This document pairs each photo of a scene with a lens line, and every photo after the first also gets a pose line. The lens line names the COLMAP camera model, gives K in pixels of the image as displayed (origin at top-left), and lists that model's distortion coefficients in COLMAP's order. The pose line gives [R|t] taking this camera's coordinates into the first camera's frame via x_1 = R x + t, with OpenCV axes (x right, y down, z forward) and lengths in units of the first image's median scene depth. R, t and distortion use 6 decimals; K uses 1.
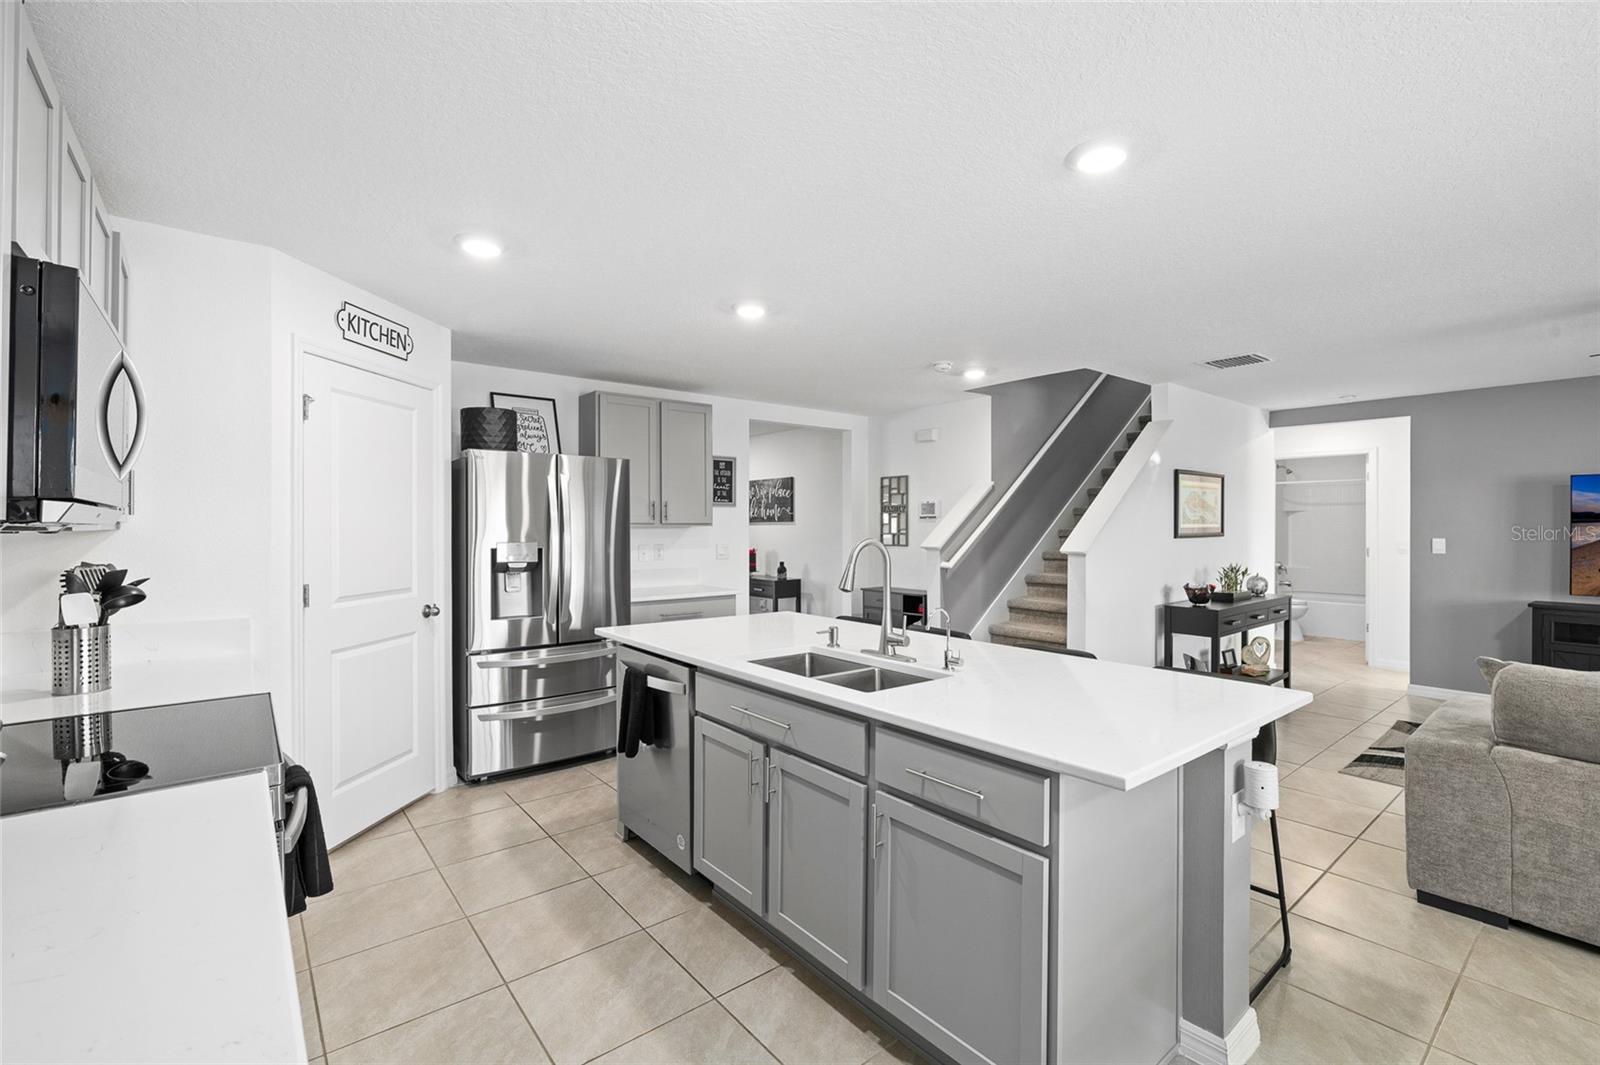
lens RADIAL K [[710.2, 0, 811.2], [0, 710.2, 526.7], [0, 0, 1]] dist [-0.008810, 0.002187]
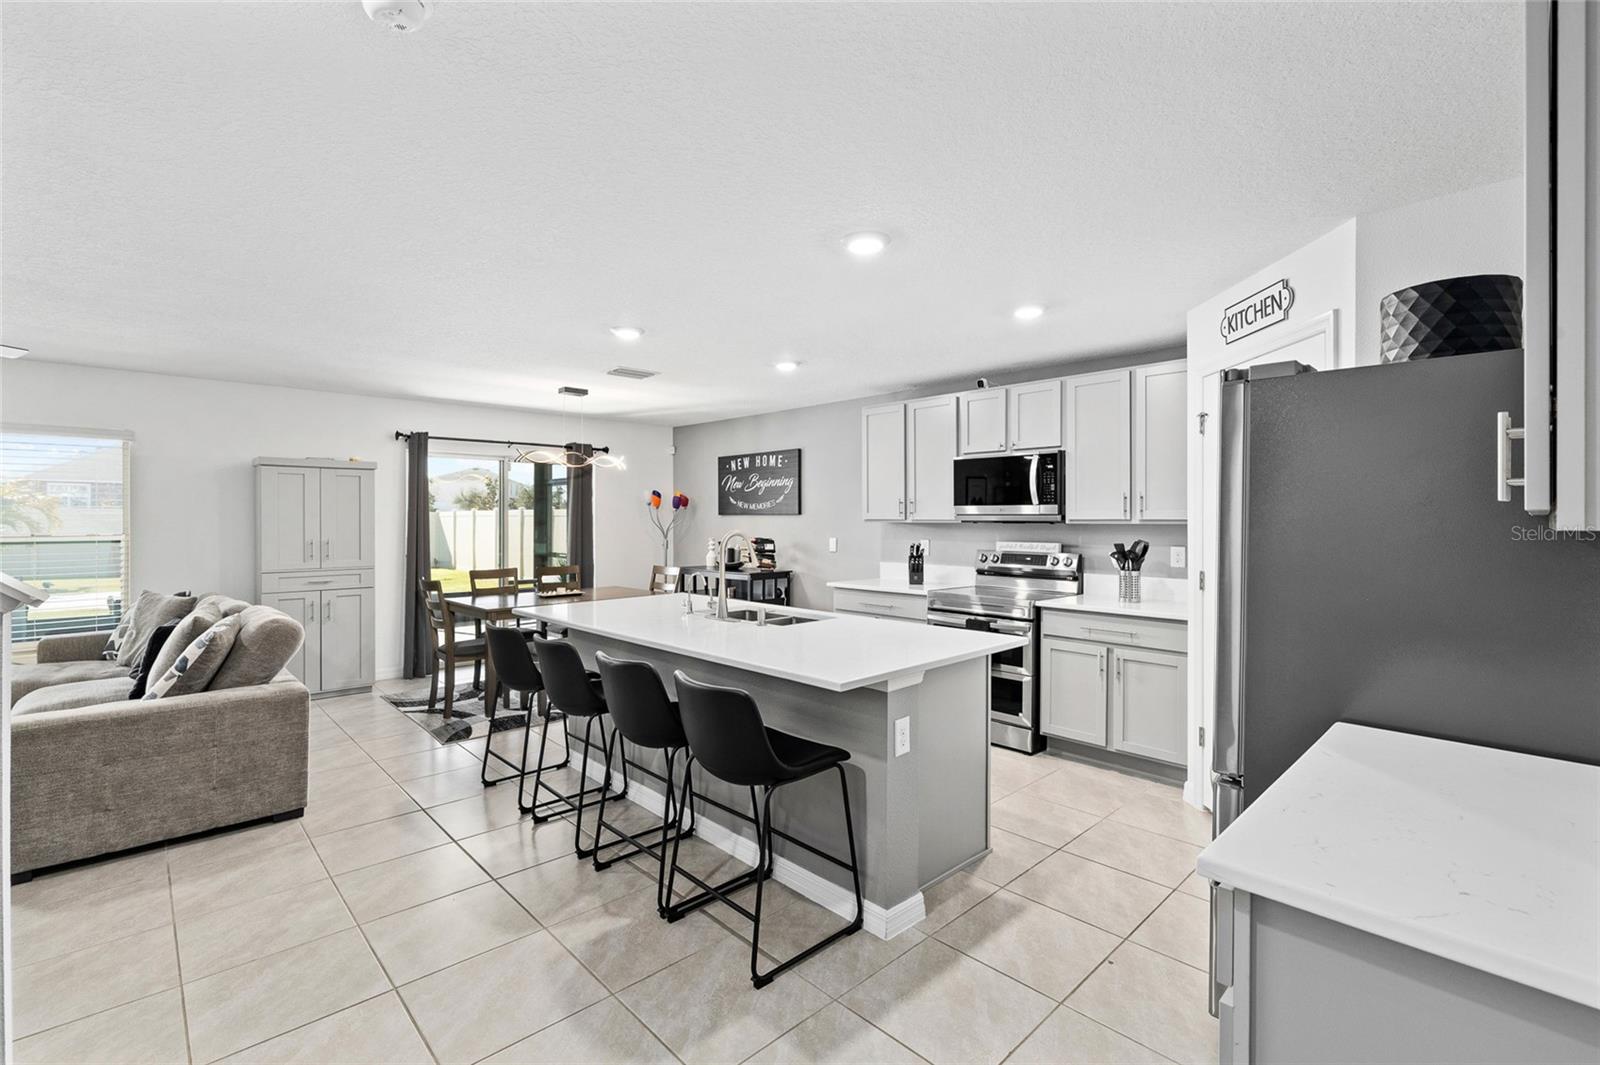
lens RADIAL K [[710.2, 0, 800.0], [0, 710.2, 511.7], [0, 0, 1]] dist [-0.008810, 0.002187]
pose [[-0.997811, -0.000778, -0.066127, 0.038106], [-0.000091, 0.999946, -0.010394, -0.005226], [0.066132, -0.010365, -0.997757, 1.771965]]
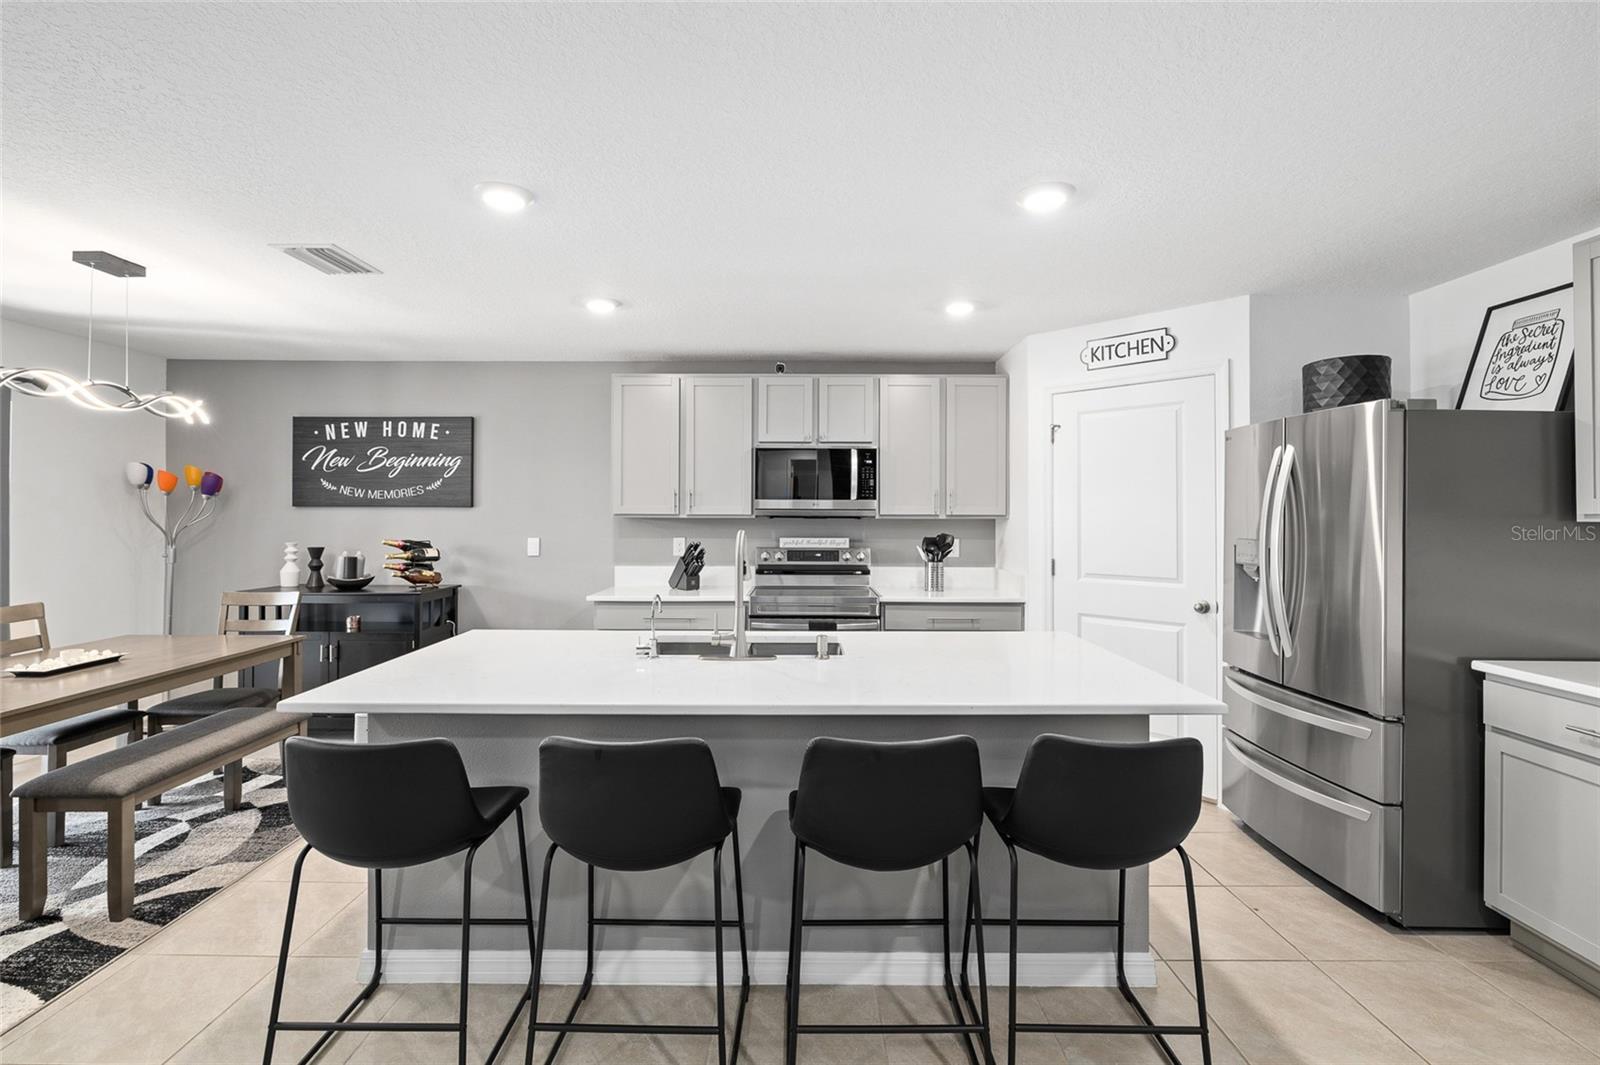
lens RADIAL K [[710.2, 0, 788.0], [0, 710.2, 505.7], [0, 0, 1]] dist [-0.008810, 0.002187]
pose [[-0.643847, -0.011924, -0.765062, 0.582848], [-0.003141, 0.999911, -0.012941, -0.003725], [0.765148, -0.005929, -0.643827, 1.242996]]
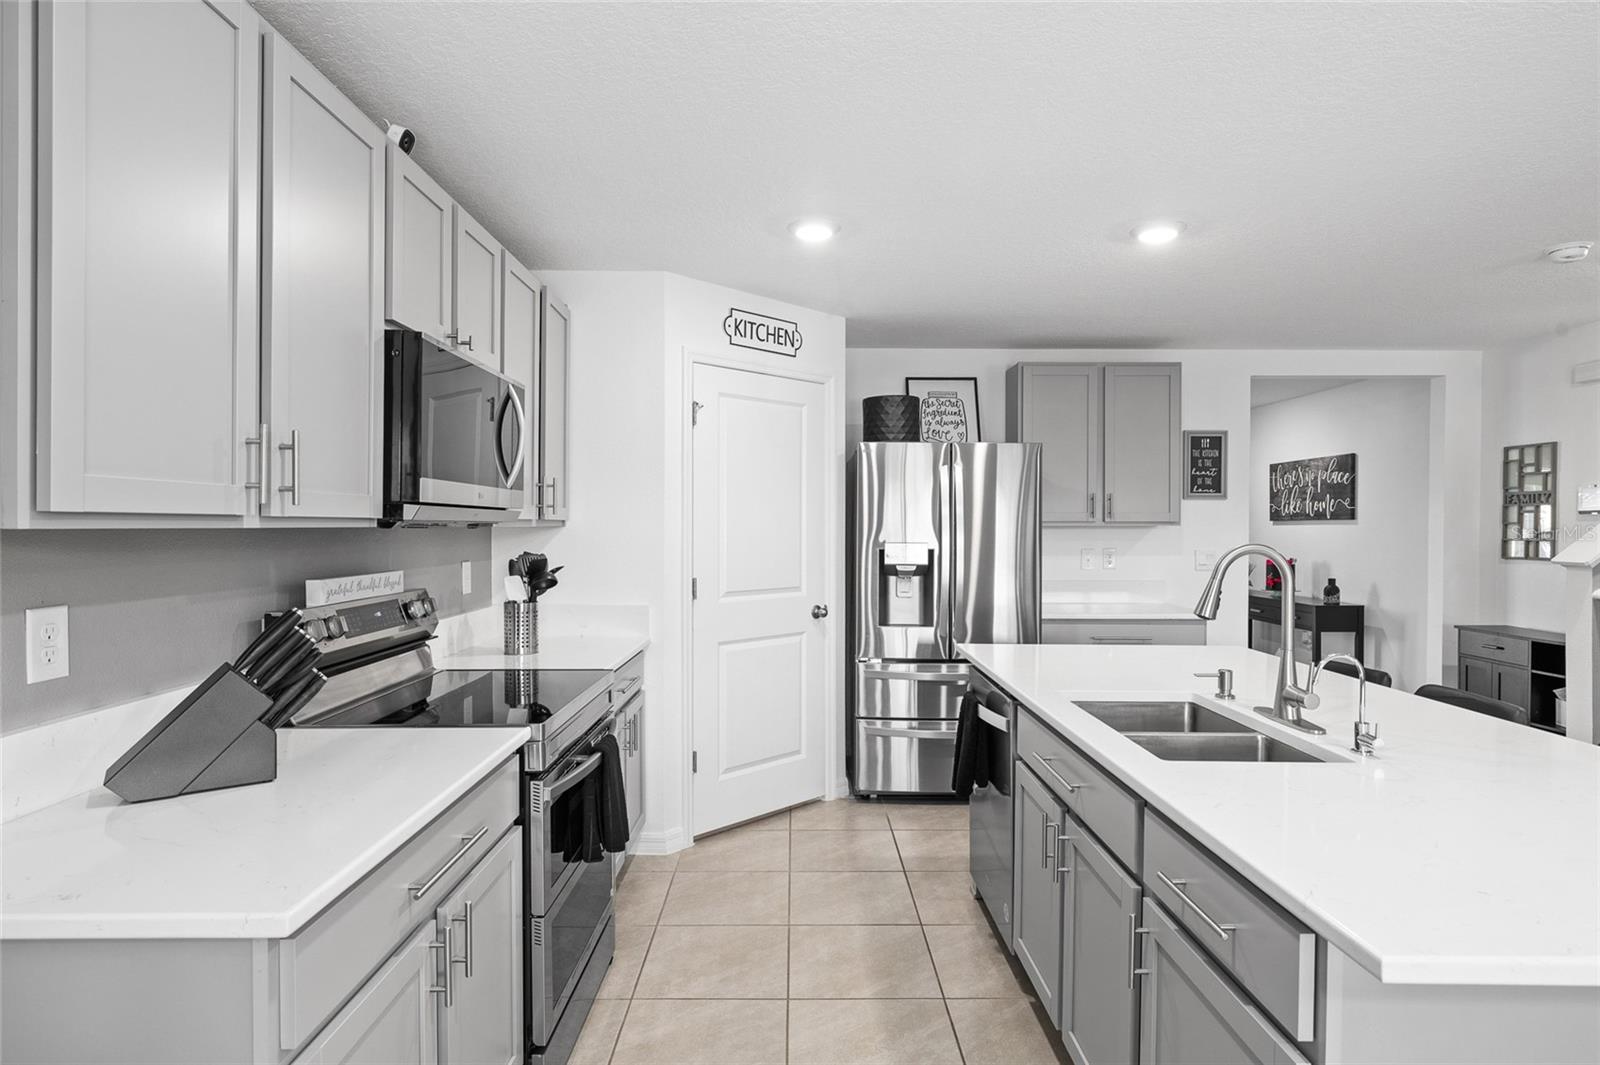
lens RADIAL K [[875.9, 0, 802.0], [0, 875.9, 532.7], [0, 0, 1]] dist [-0.003021, -0.000607]
pose [[0.774221, 0.008678, -0.632856, 0.211580], [-0.004174, 0.999954, 0.008605, 0.000365], [0.632902, -0.004020, 0.774222, 0.058510]]
